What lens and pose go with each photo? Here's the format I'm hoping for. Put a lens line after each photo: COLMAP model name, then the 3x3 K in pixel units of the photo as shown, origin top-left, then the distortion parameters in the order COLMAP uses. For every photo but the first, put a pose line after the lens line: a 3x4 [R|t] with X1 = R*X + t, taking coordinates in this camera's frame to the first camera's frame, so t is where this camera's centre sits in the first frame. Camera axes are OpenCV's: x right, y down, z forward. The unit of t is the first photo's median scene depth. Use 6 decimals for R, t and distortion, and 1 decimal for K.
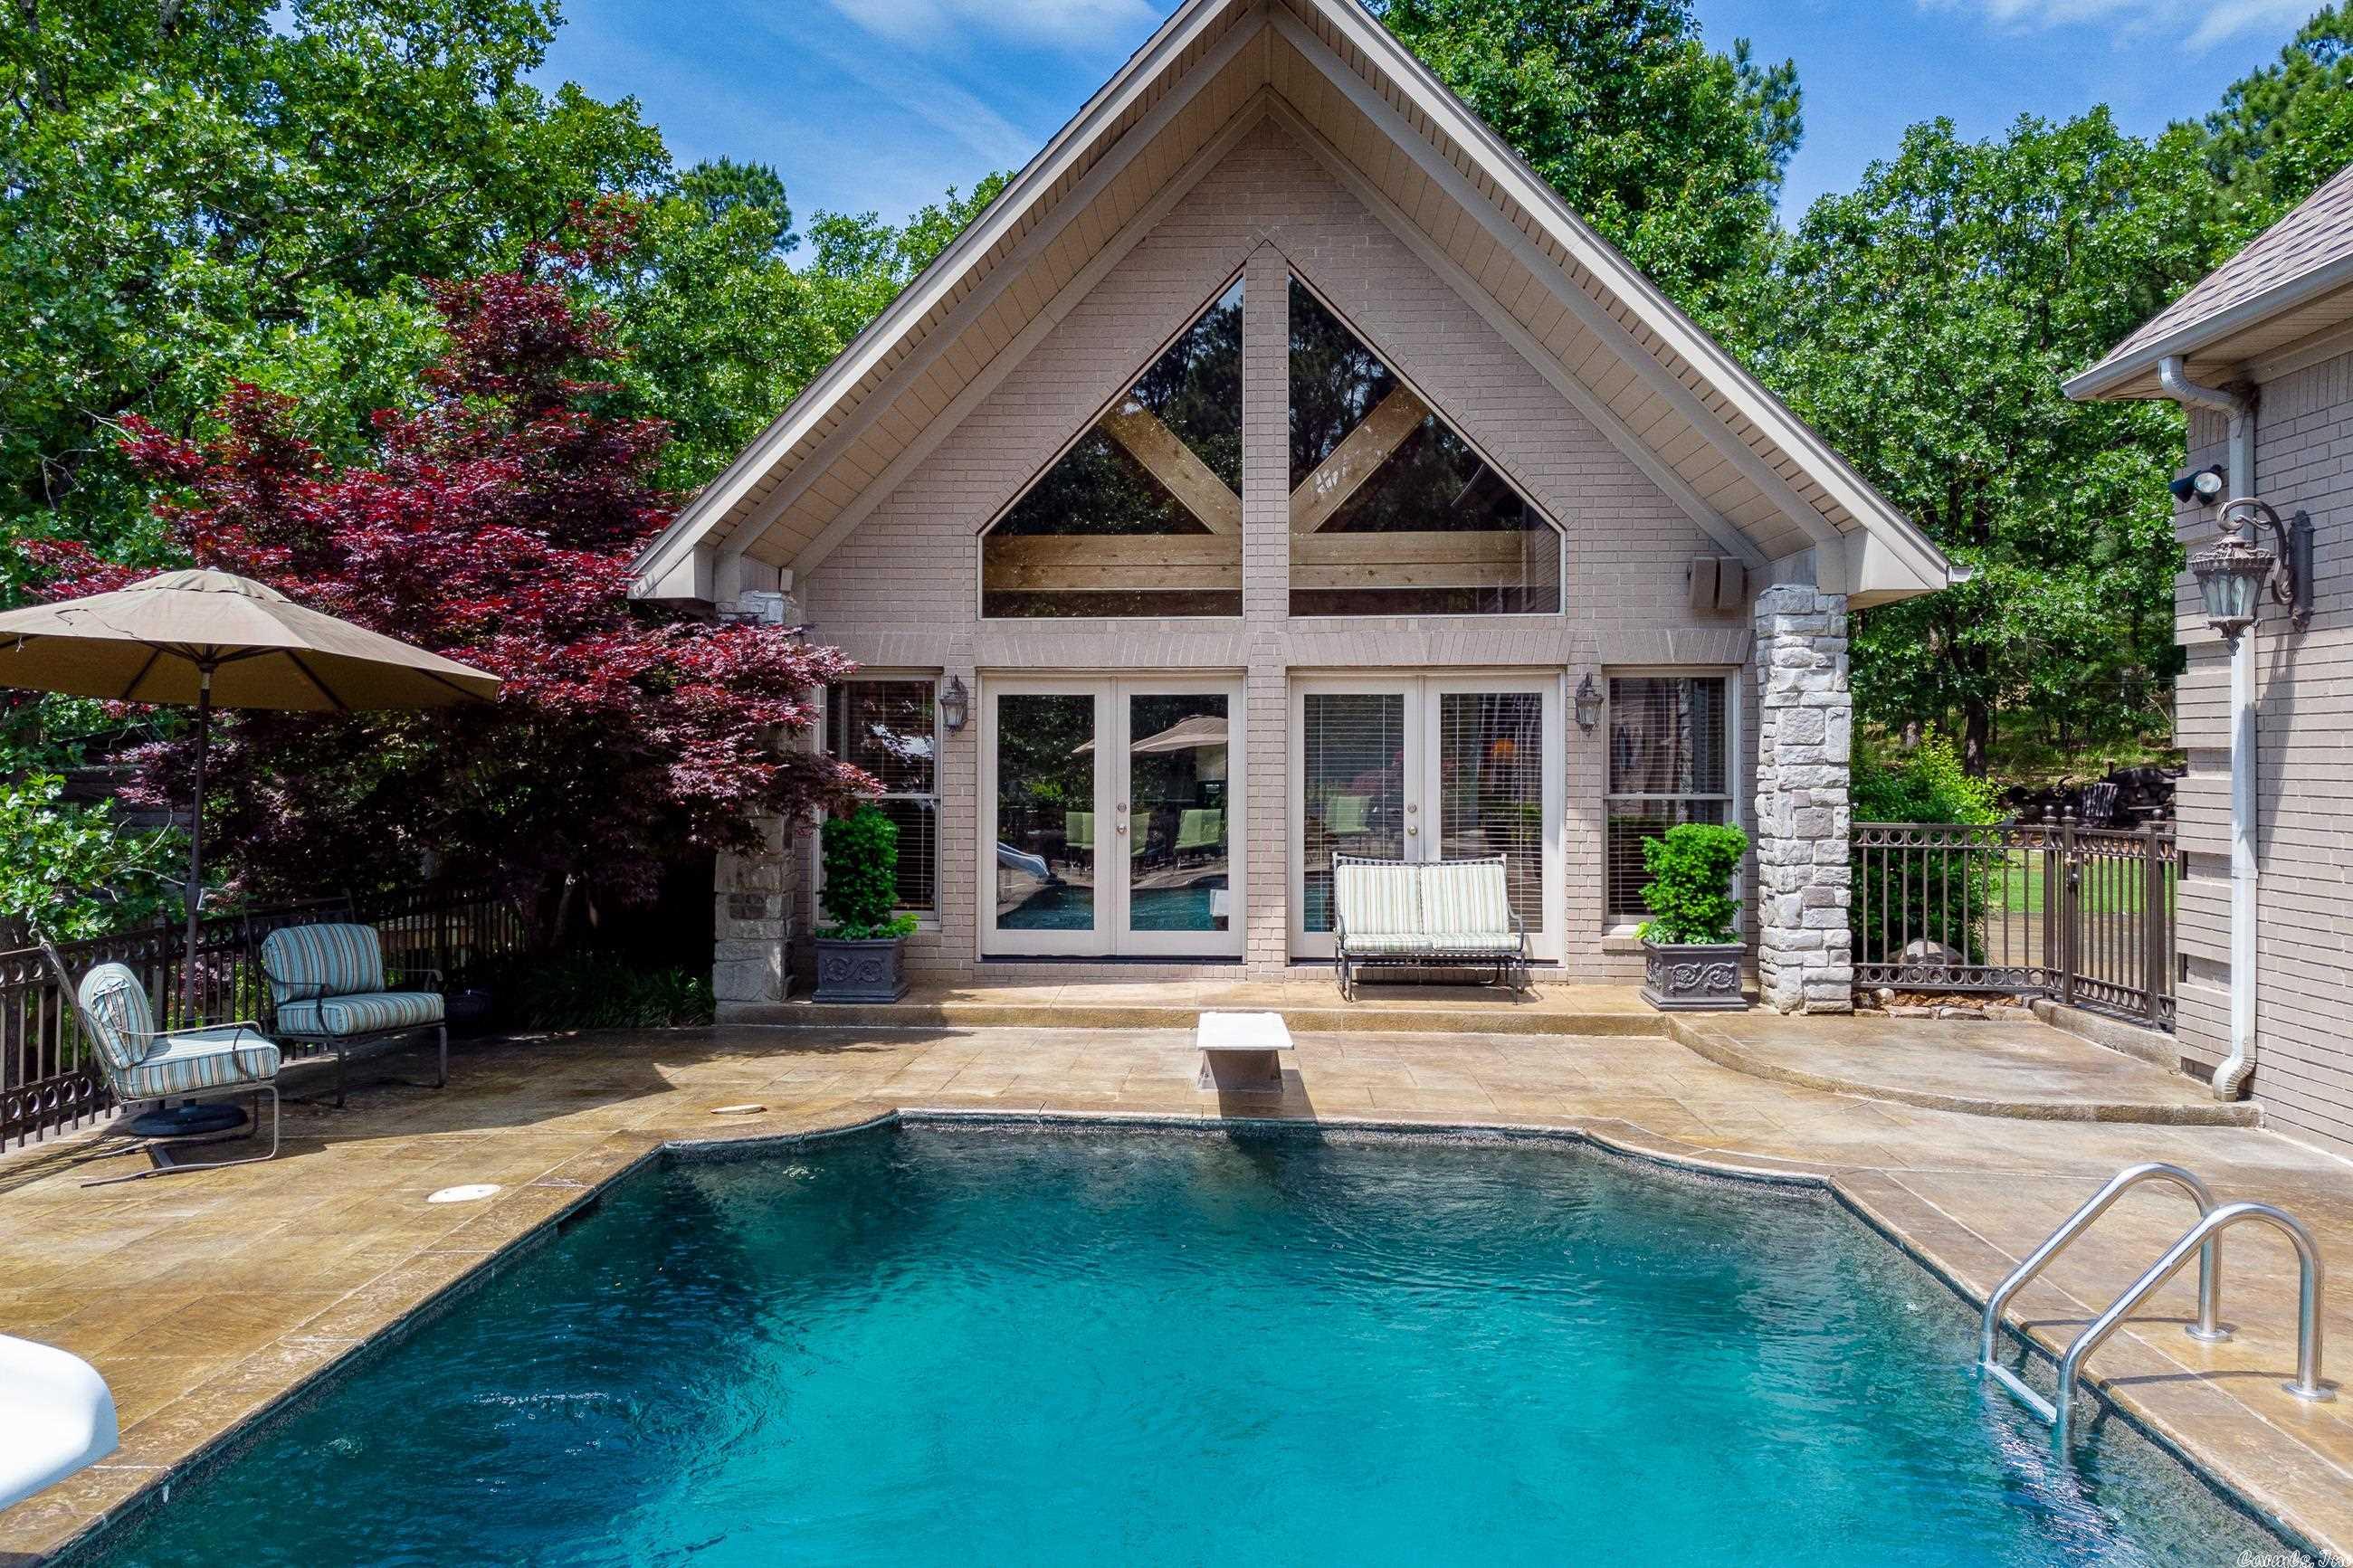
lens RADIAL K [[1807.6, 0, 1115.3], [0, 1807.6, 751.7], [0, 0, 1]] dist [0.013199, -0.006424]
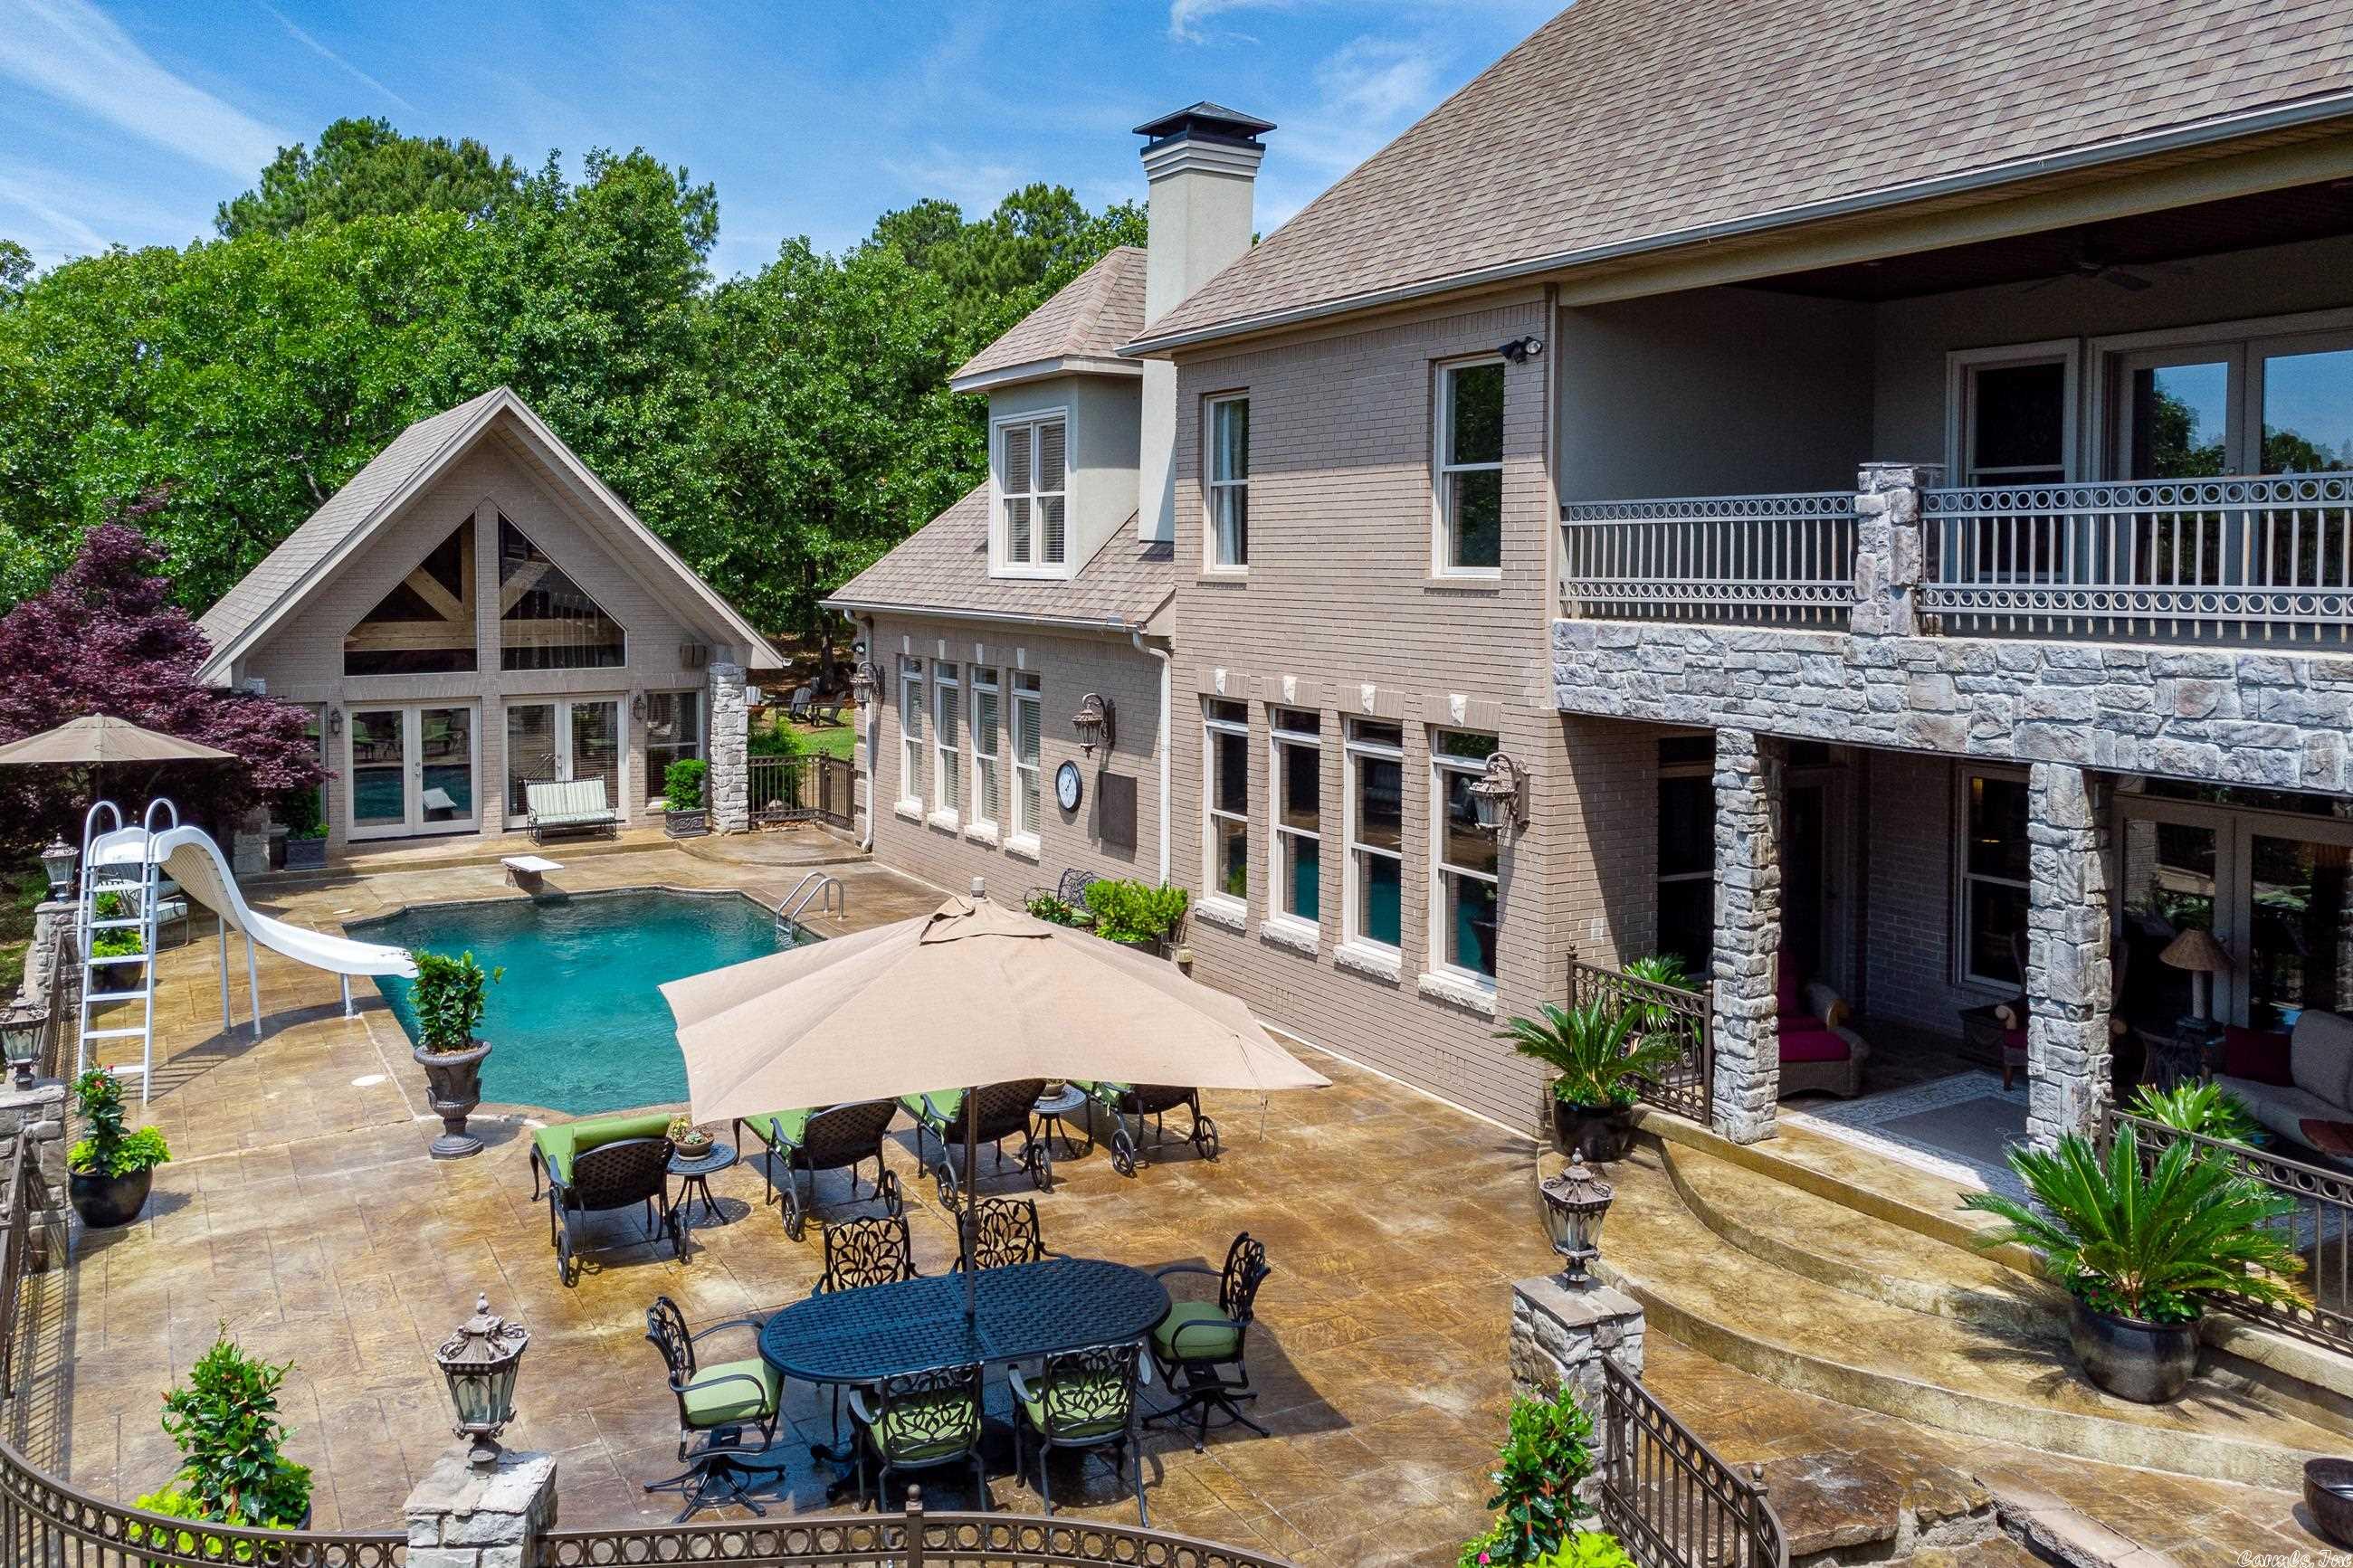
lens RADIAL K [[1807.6, 0, 1169.3], [0, 1807.6, 611.1], [0, 0, 1]] dist [0.013199, -0.006424]
pose [[0.820781, -0.020181, 0.570887, -0.502968], [-0.000384, 0.999356, 0.035880, -0.234992], [-0.571243, -0.029669, 0.820244, -1.286442]]
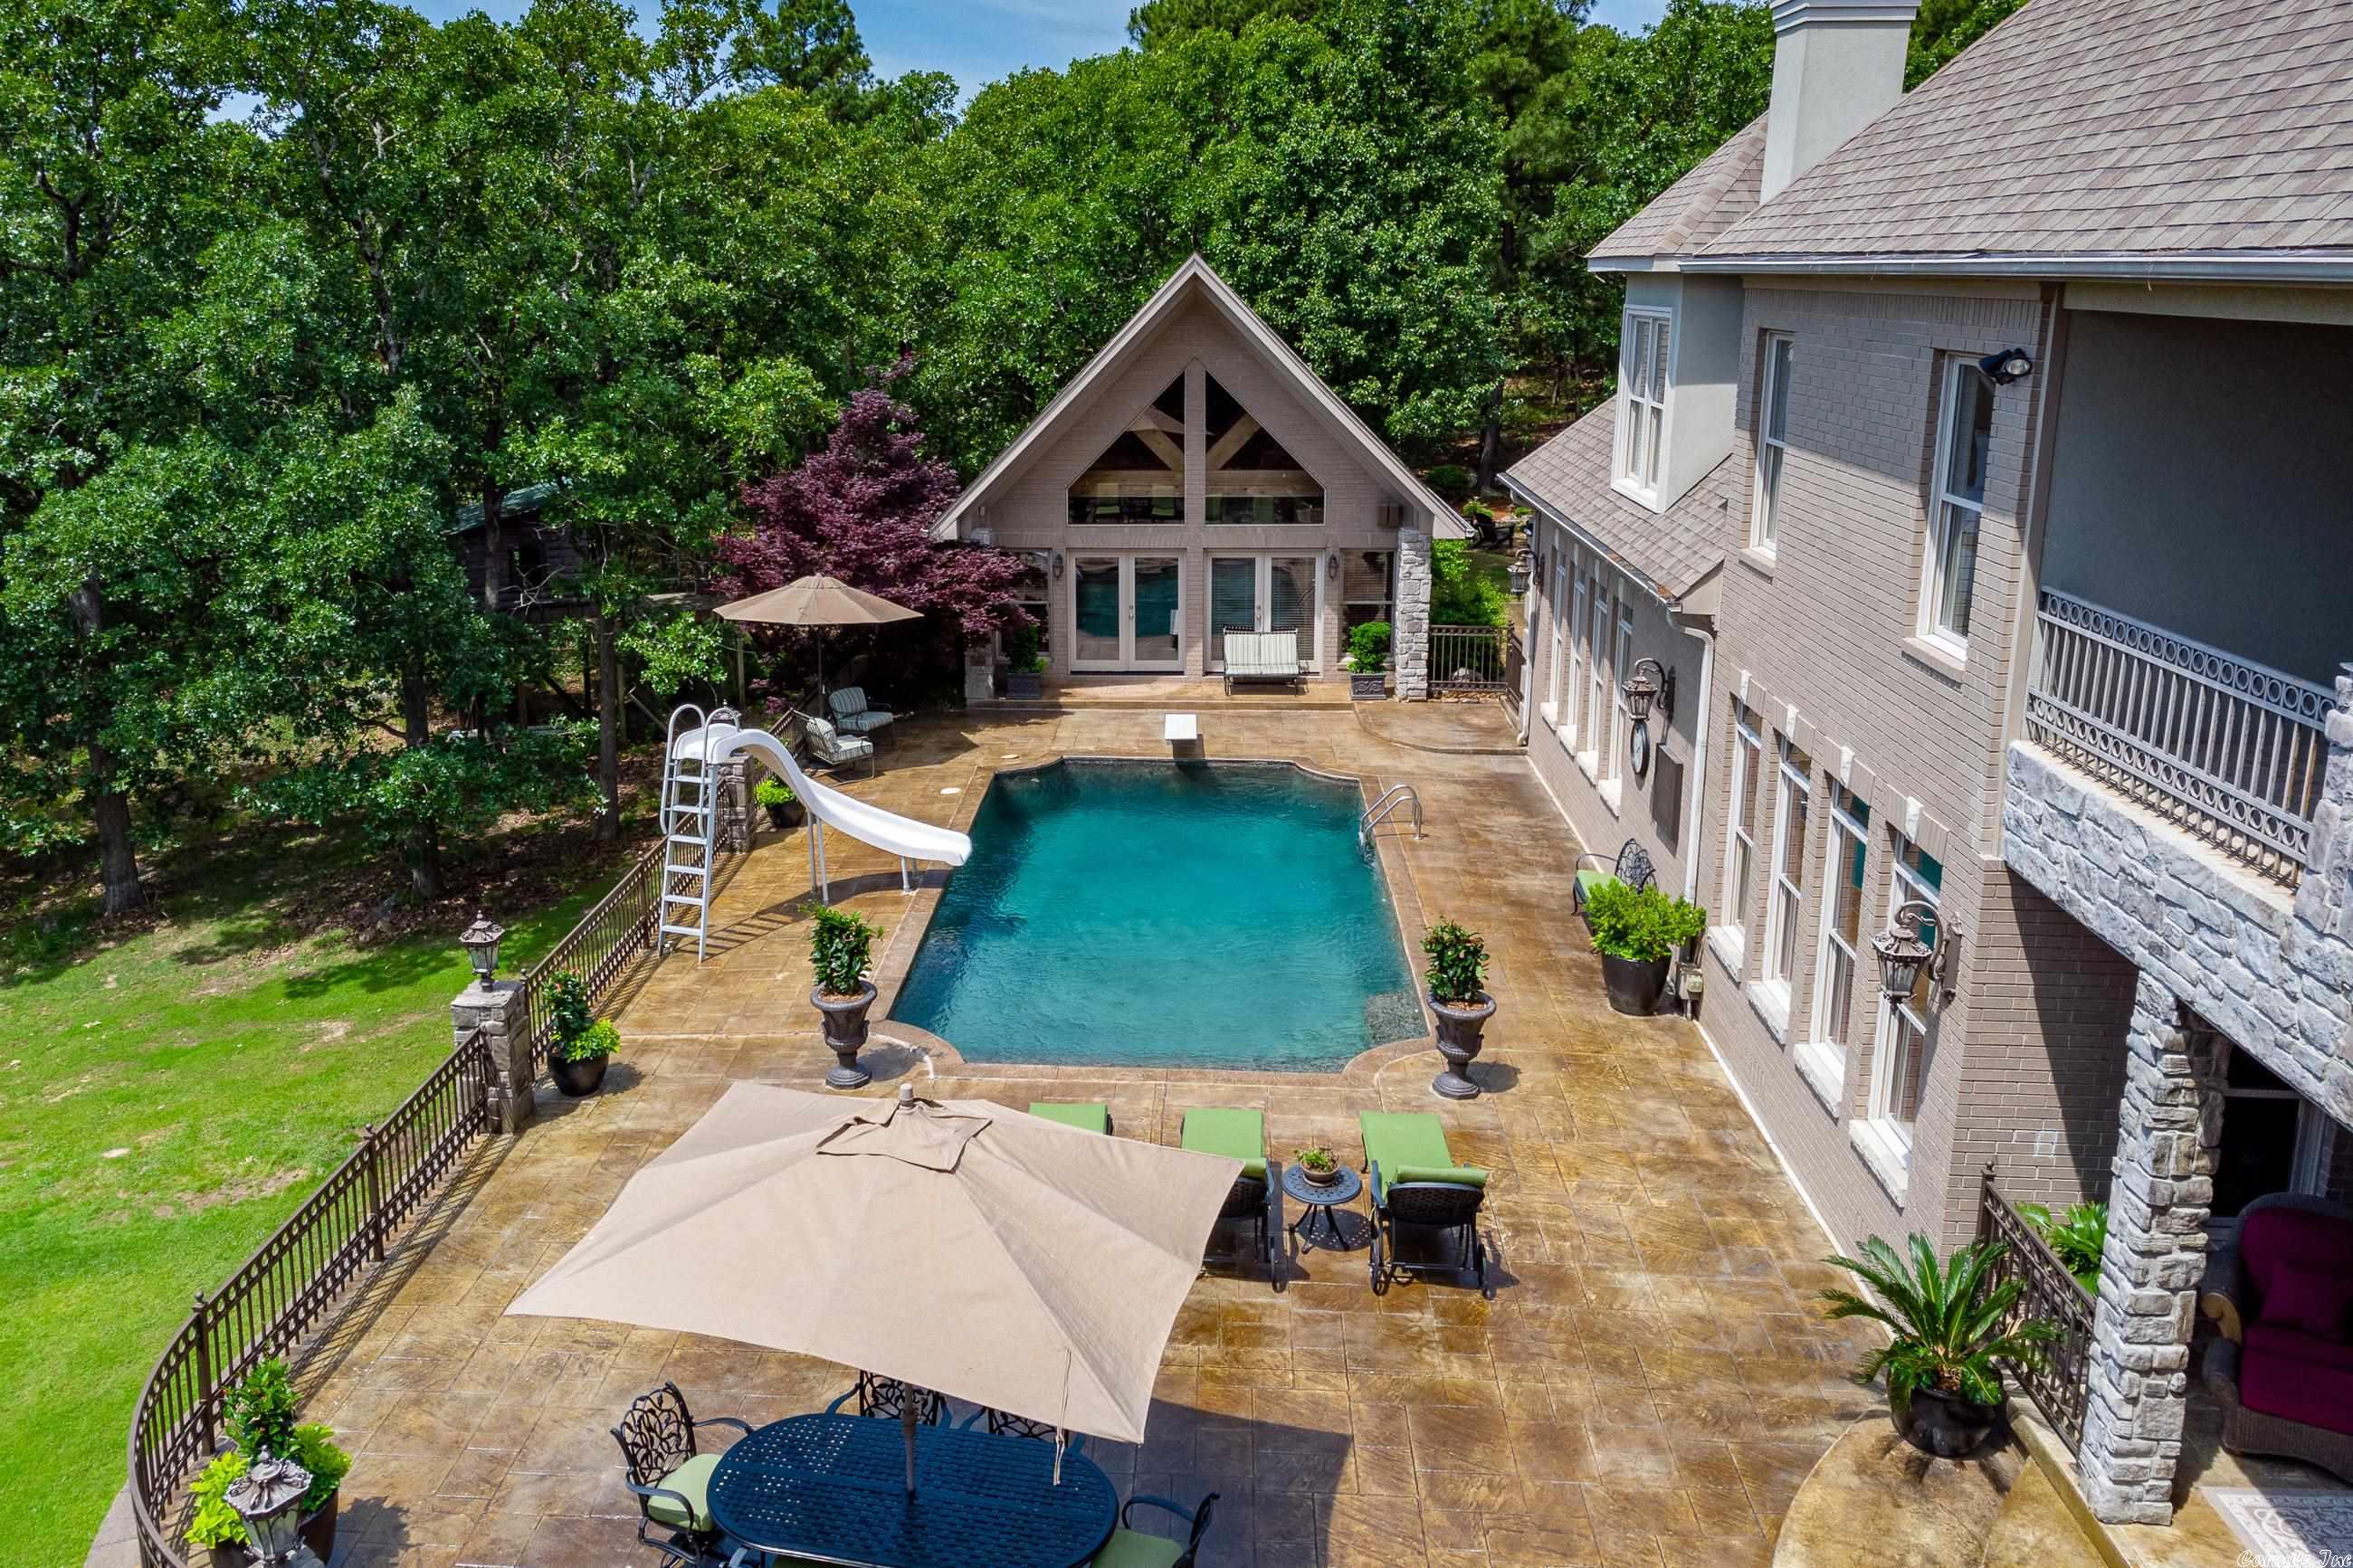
lens RADIAL K [[1807.6, 0, 1118.4], [0, 1807.6, 662.8], [0, 0, 1]] dist [0.013199, -0.006424]
pose [[0.999606, -0.010242, 0.026140, -0.075739], [0.004311, 0.976036, 0.217568, -0.413669], [-0.027742, -0.217370, 0.975695, -1.288411]]
